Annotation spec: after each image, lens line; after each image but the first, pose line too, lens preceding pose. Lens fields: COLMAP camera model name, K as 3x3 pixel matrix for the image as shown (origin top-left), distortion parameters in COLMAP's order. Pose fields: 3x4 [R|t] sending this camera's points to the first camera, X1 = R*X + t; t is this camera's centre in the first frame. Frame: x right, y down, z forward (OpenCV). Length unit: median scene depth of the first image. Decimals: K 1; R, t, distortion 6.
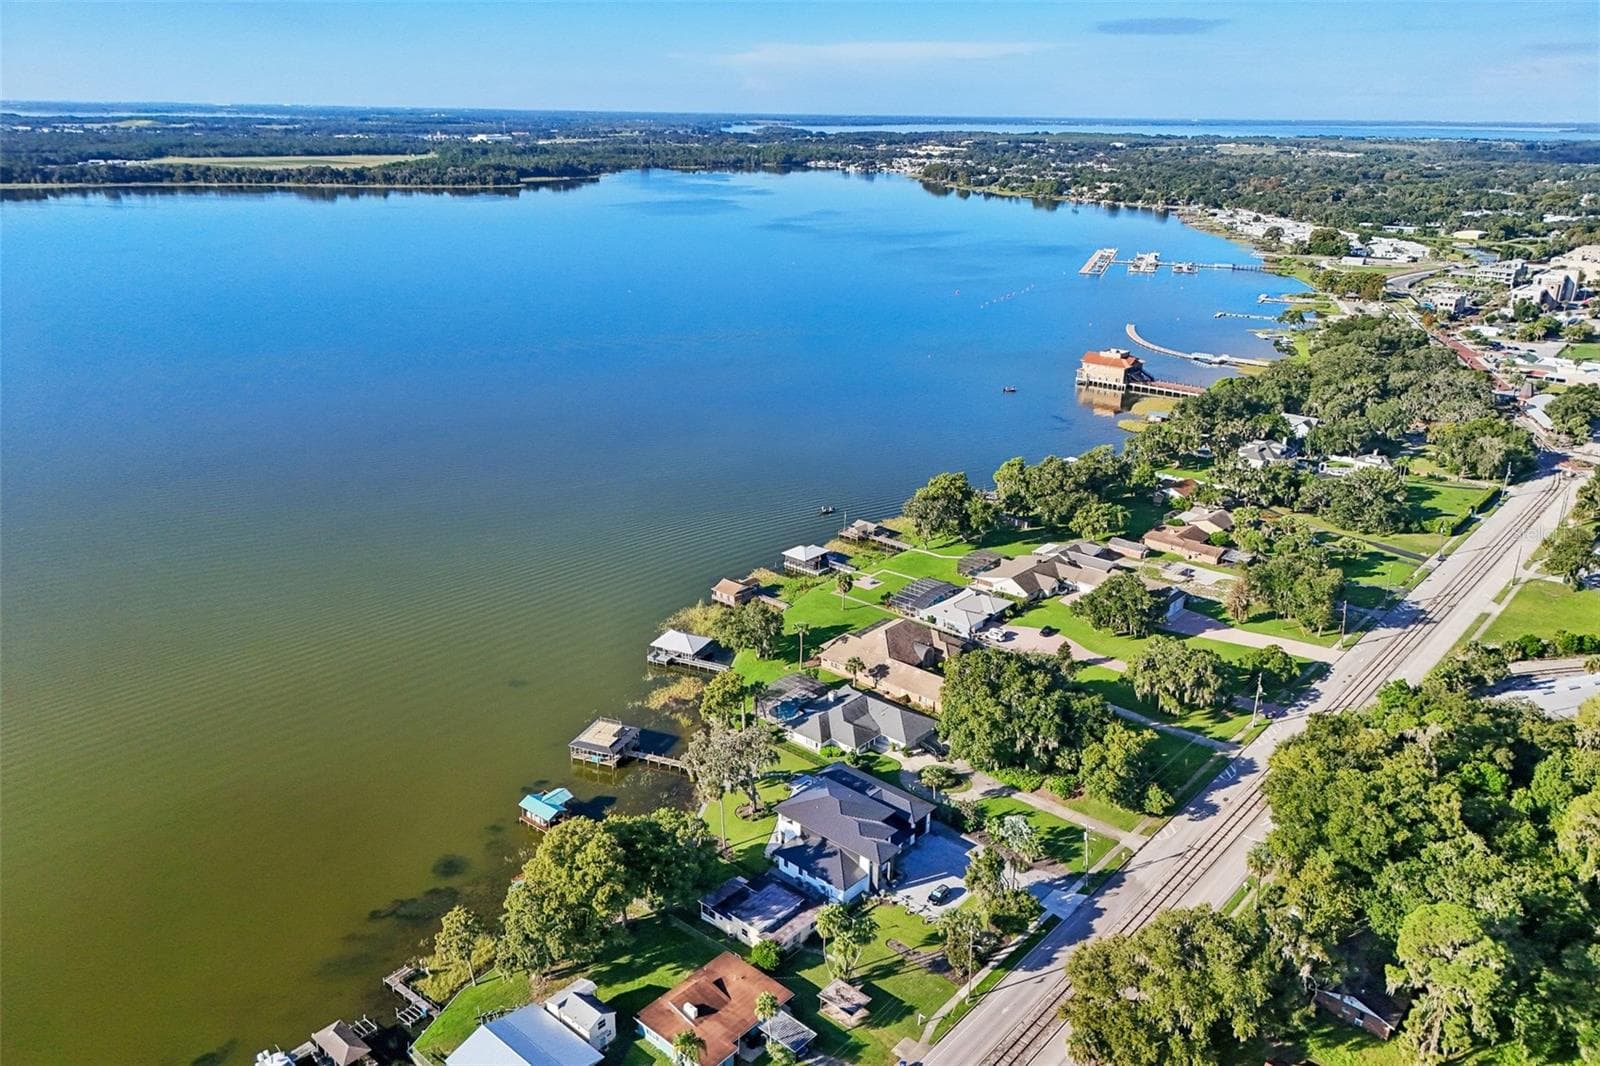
lens RADIAL K [[1159.7, 0, 805.0], [0, 1159.7, 512.5], [0, 0, 1]] dist [0.062526, -0.074973]
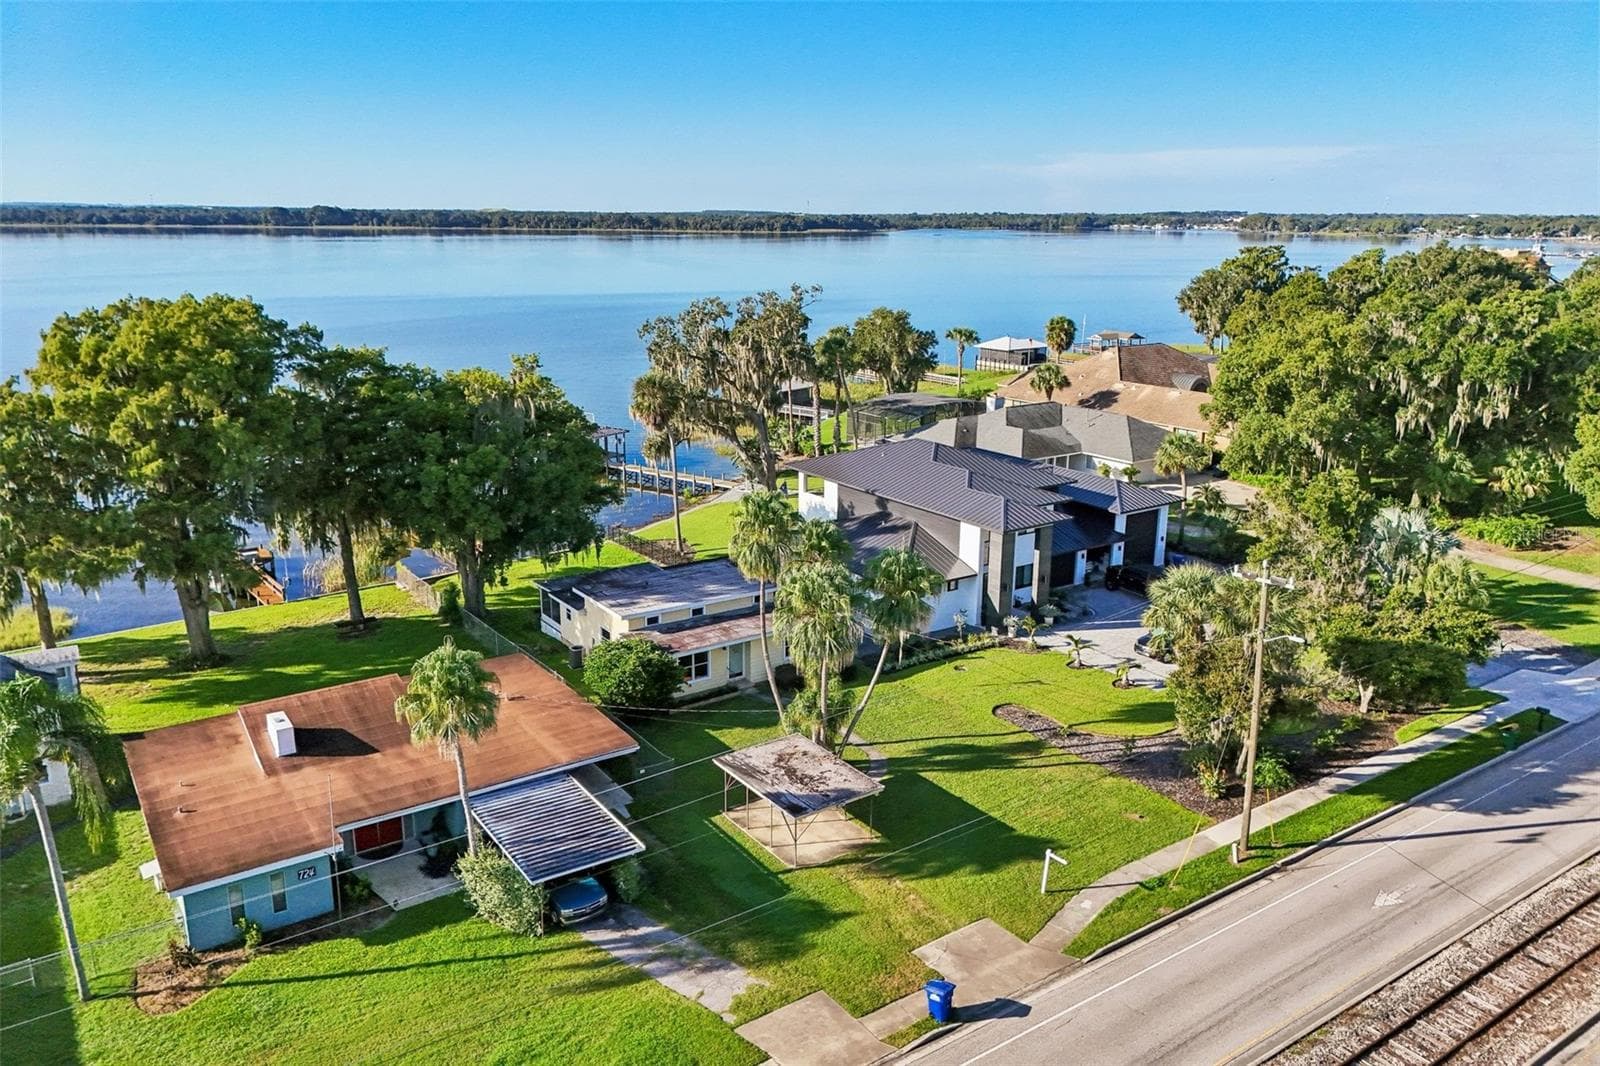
lens RADIAL K [[1159.7, 0, 805.0], [0, 1159.7, 512.5], [0, 0, 1]] dist [0.062526, -0.074973]
pose [[0.967868, 0.053399, -0.245723, 0.091604], [-0.075313, 0.993893, -0.080658, 0.325345], [0.239915, 0.096572, 0.965979, 0.619349]]
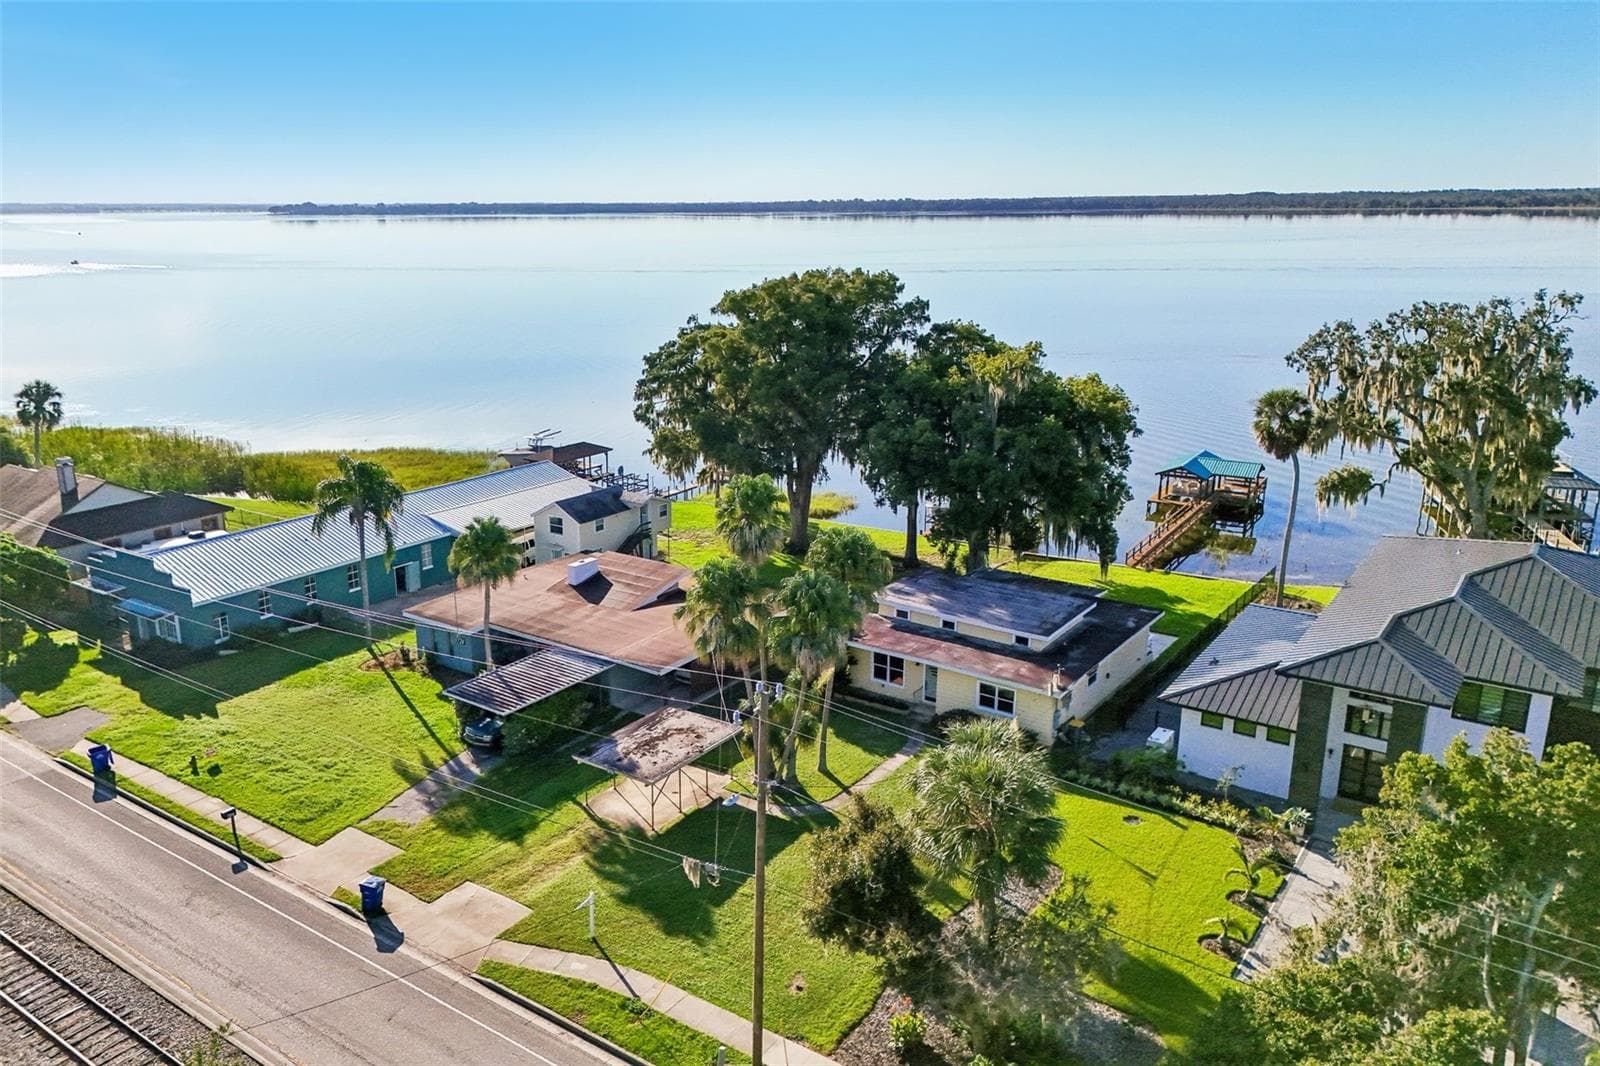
lens RADIAL K [[1191.6, 0, 800.0], [0, 1191.6, 533.0], [0, 0, 1]] dist [0.054761, -0.043334]
pose [[0.101650, 0.249743, -0.962962, 0.284592], [-0.320172, 0.924687, 0.206019, 0.251021], [0.941890, 0.287371, 0.173955, 0.843047]]
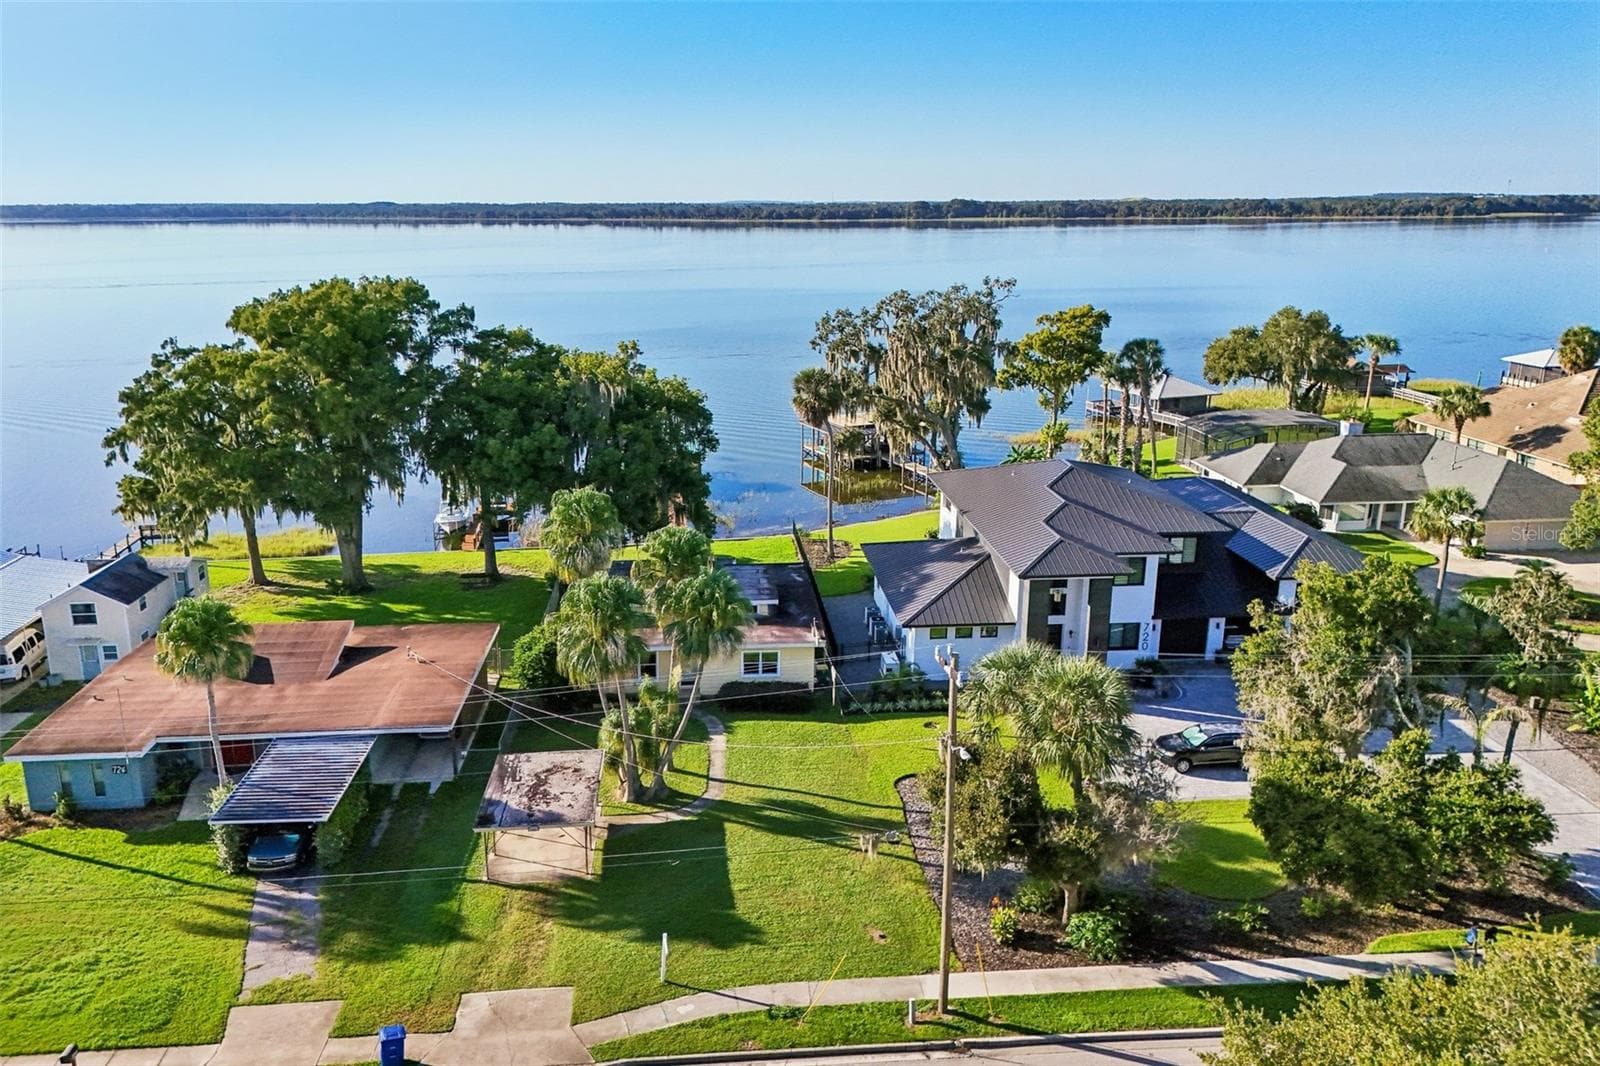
lens RADIAL K [[1170.4, 0, 800.0], [0, 1170.4, 533.0], [0, 0, 1]] dist [0.065612, -0.062320]
pose [[0.710344, 0.170299, -0.682942, 0.229500], [-0.217139, 0.975983, 0.017520, 0.293448], [0.669523, 0.135848, 0.730263, 0.720472]]
